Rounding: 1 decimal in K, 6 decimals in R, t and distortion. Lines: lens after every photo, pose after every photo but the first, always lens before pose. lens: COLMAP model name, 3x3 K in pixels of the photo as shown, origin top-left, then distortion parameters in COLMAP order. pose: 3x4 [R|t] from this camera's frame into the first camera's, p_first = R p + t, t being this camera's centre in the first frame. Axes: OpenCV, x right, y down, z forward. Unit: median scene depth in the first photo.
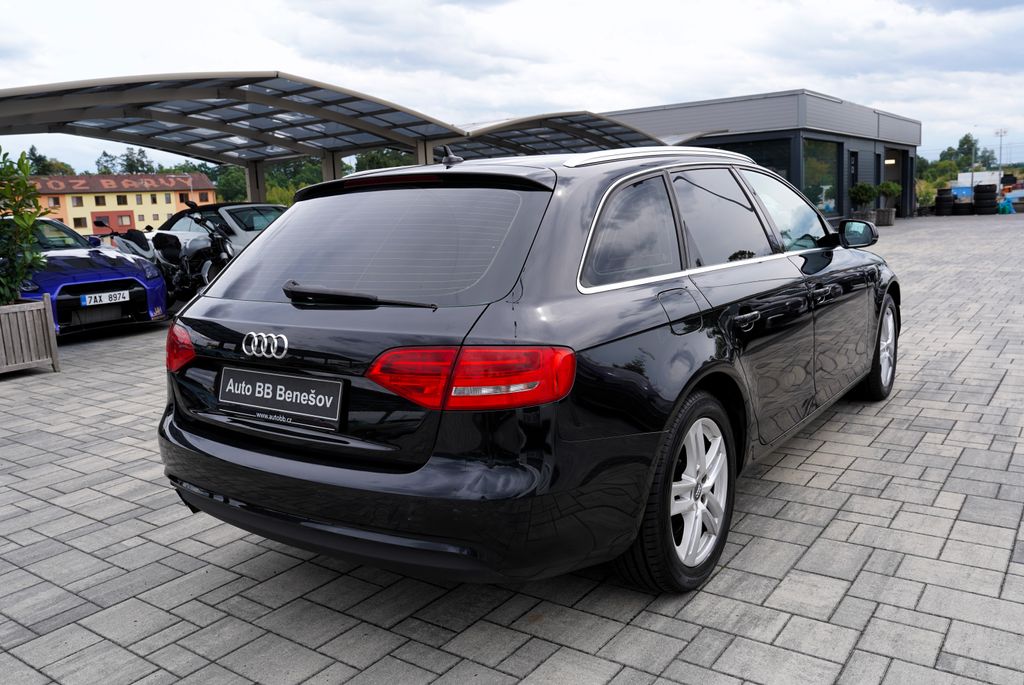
lens RADIAL K [[827.6, 0, 510.5], [0, 827.6, 263.6], [0, 0, 1]] dist [-0.032400, 0.003213]
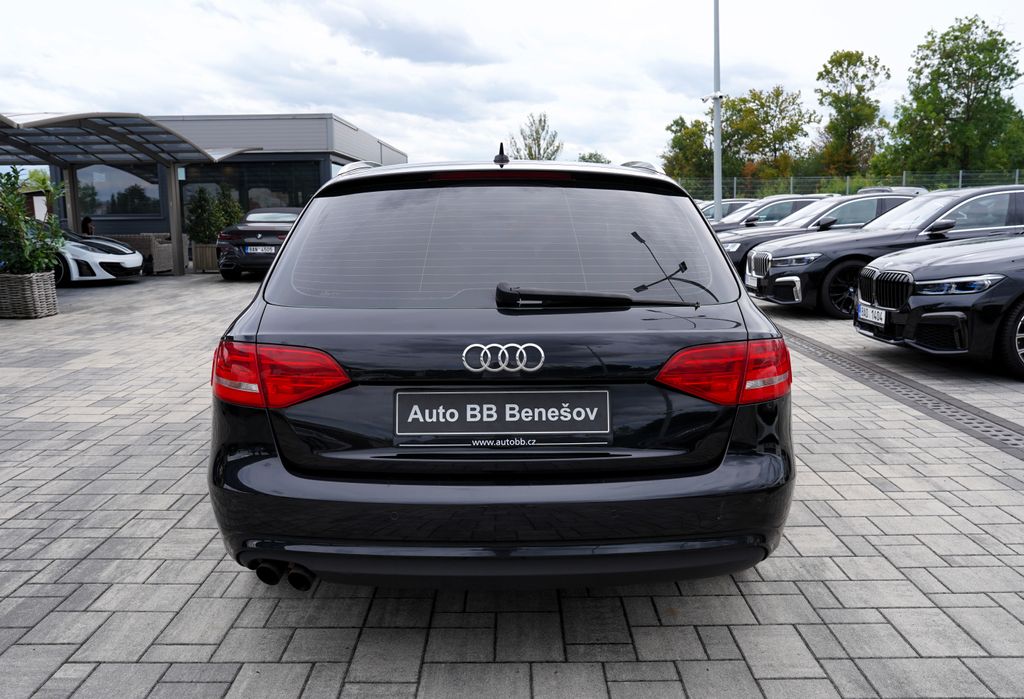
lens RADIAL K [[844.9, 0, 513.7], [0, 844.9, 286.8], [0, 0, 1]] dist [-0.033183, 0.008807]
pose [[0.806011, -0.008922, 0.591834, -0.782424], [0.010485, 0.999945, 0.000794, 0.024812], [-0.591808, 0.005566, 0.806060, 0.285778]]
